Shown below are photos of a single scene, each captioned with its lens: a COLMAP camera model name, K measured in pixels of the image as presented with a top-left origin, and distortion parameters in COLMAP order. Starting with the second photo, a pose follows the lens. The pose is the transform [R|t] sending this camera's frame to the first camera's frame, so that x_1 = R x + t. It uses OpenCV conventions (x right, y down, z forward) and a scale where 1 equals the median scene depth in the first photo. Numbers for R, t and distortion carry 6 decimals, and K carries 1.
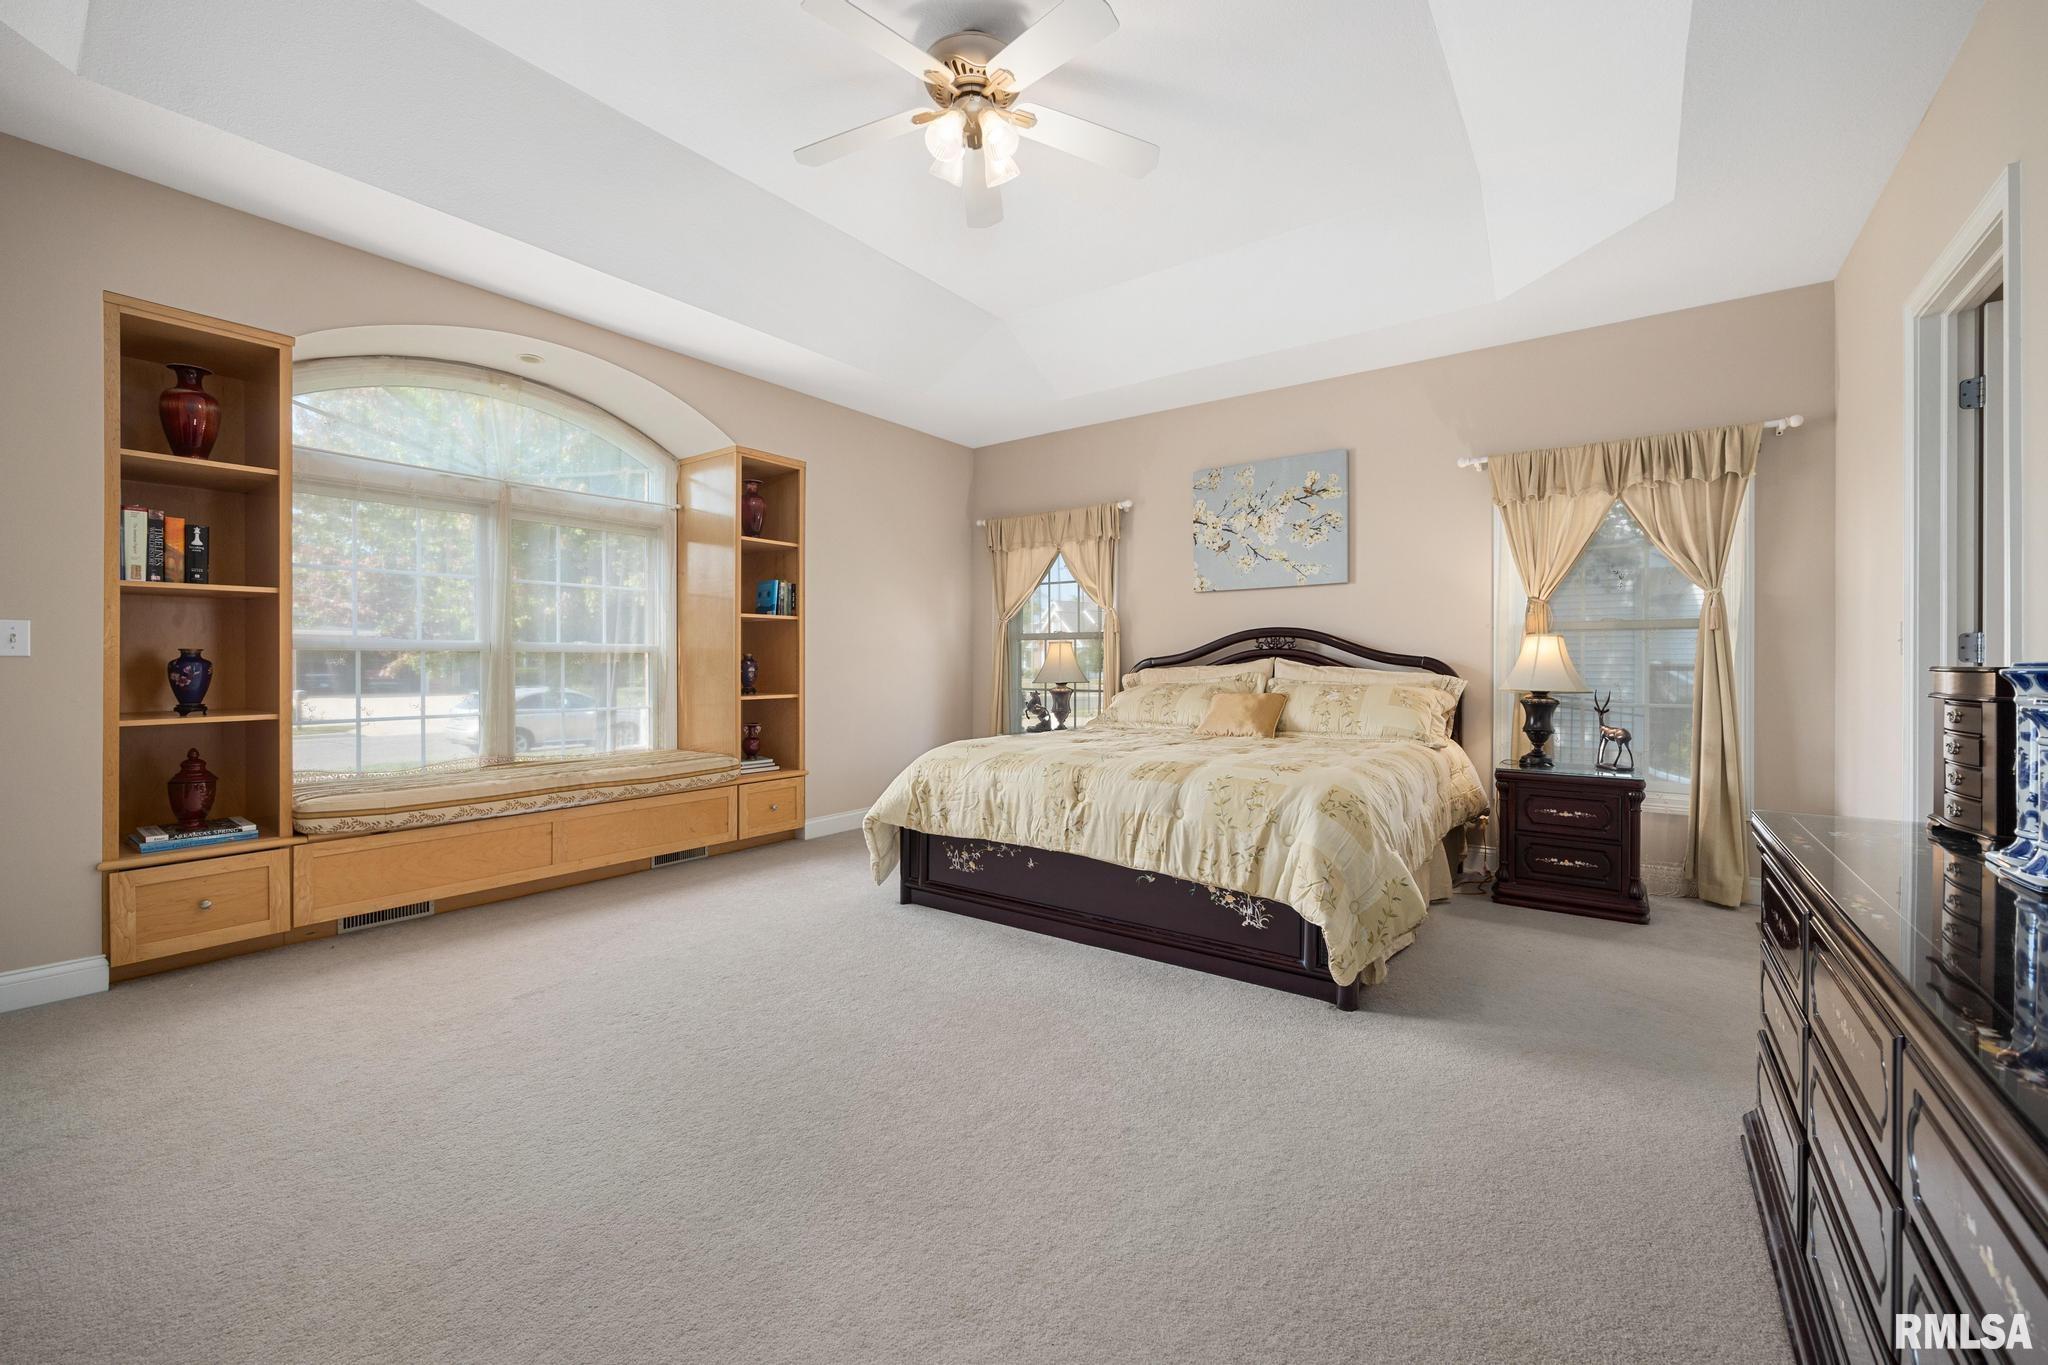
lens RADIAL K [[815.2, 0, 1024.0], [0, 815.2, 678.0], [0, 0, 1]] dist [-0.000222, -0.000002]
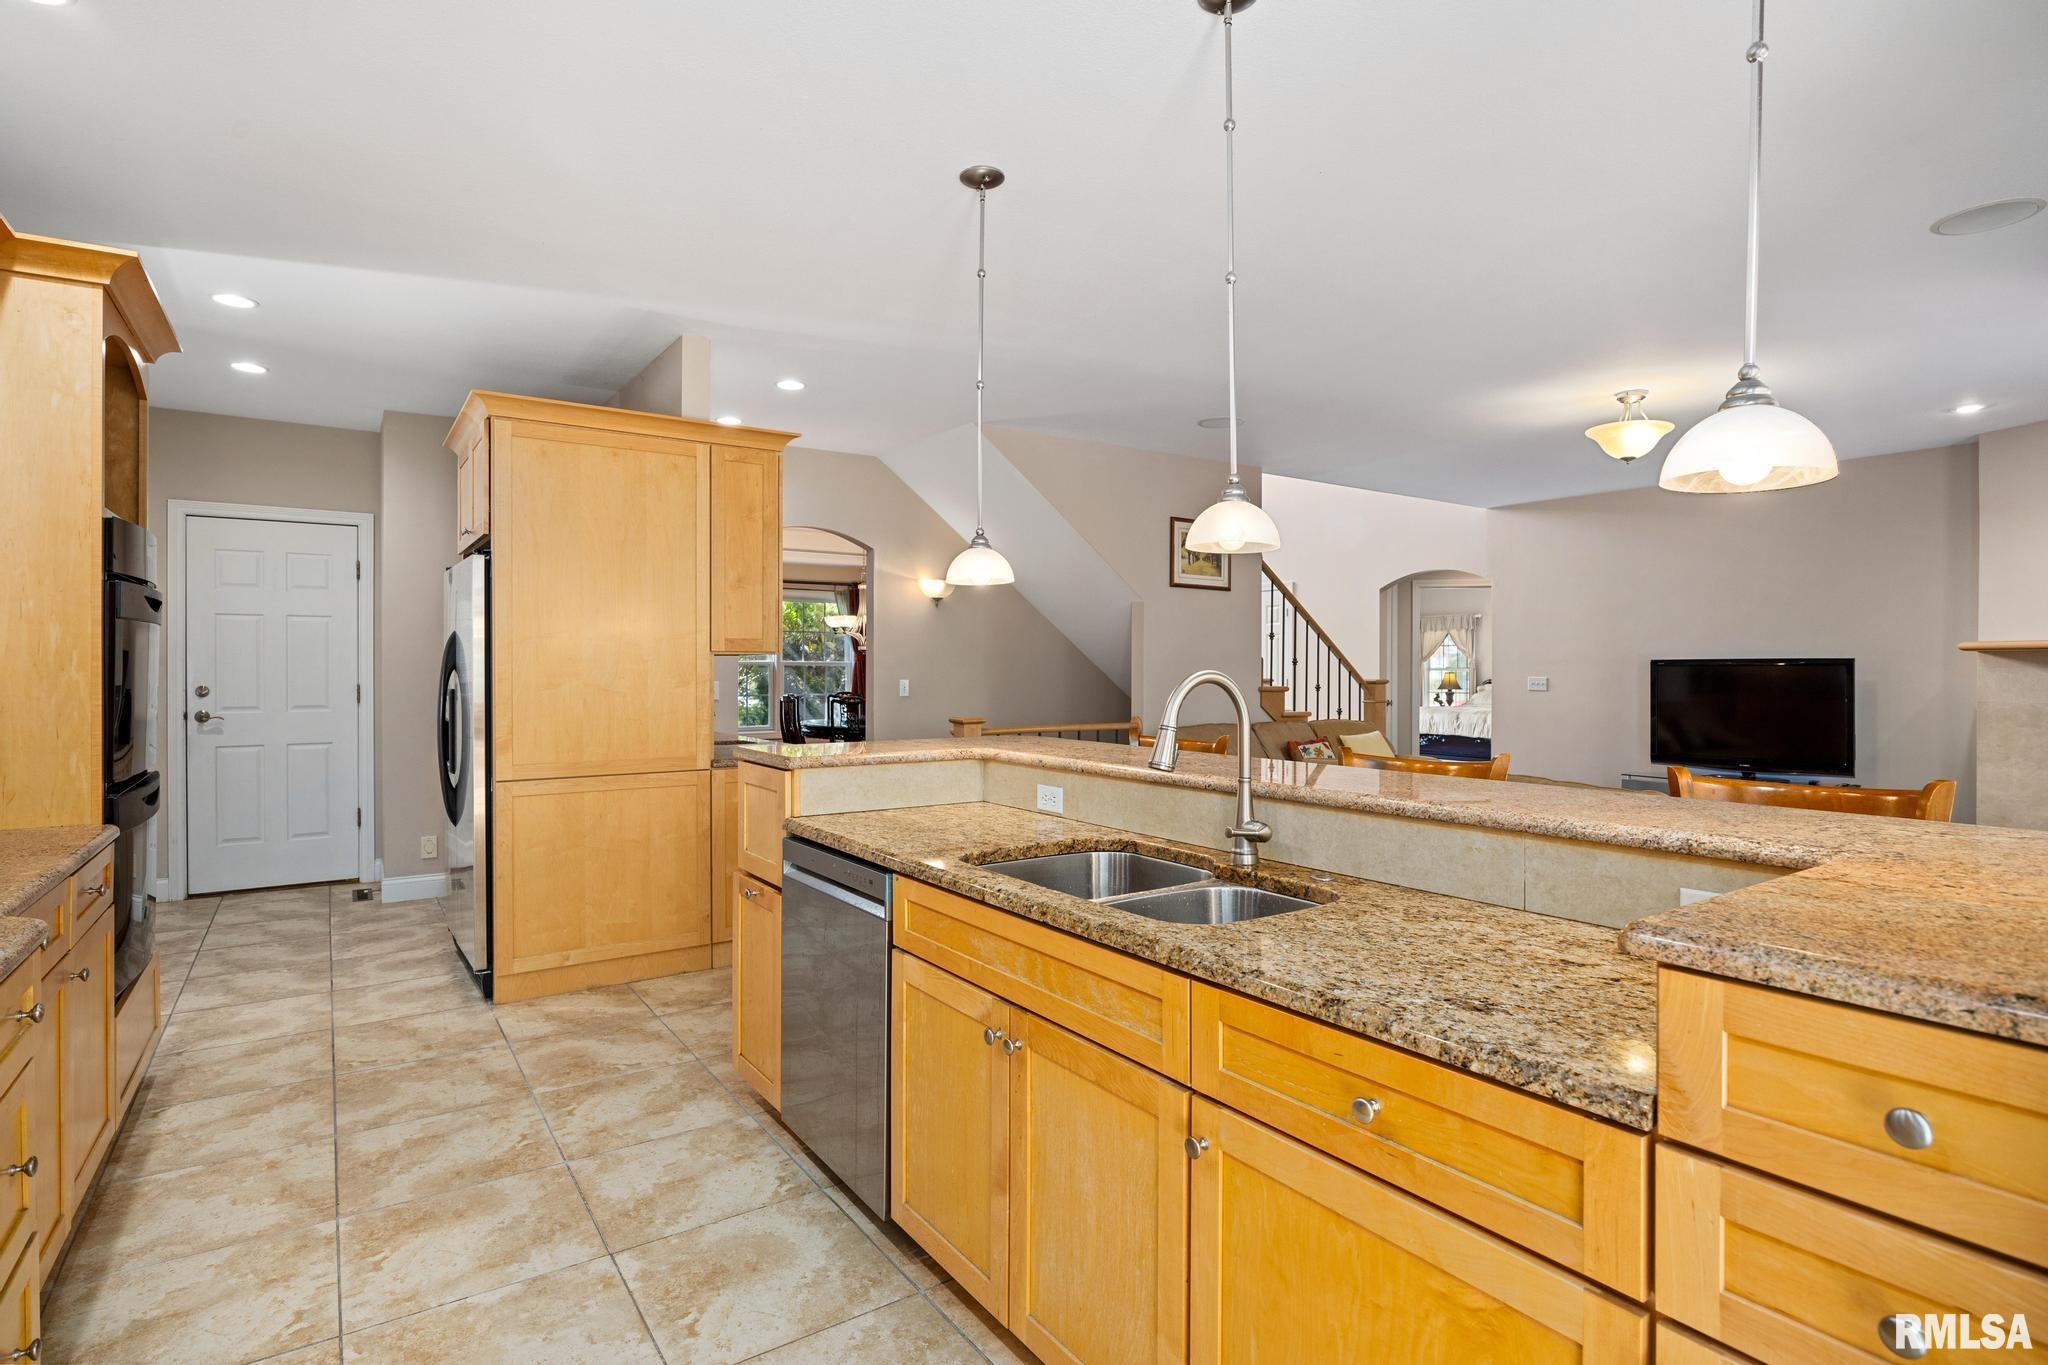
lens RADIAL K [[1020.1, 0, 1019.7], [0, 1020.1, 685.6], [0, 0, 1]] dist [0.002164, 0.000180]
pose [[0.945524, 0.008065, -0.325454, -0.174914], [-0.007603, 0.999967, 0.002693, -0.003437], [0.325465, -0.000072, 0.945554, -2.285574]]
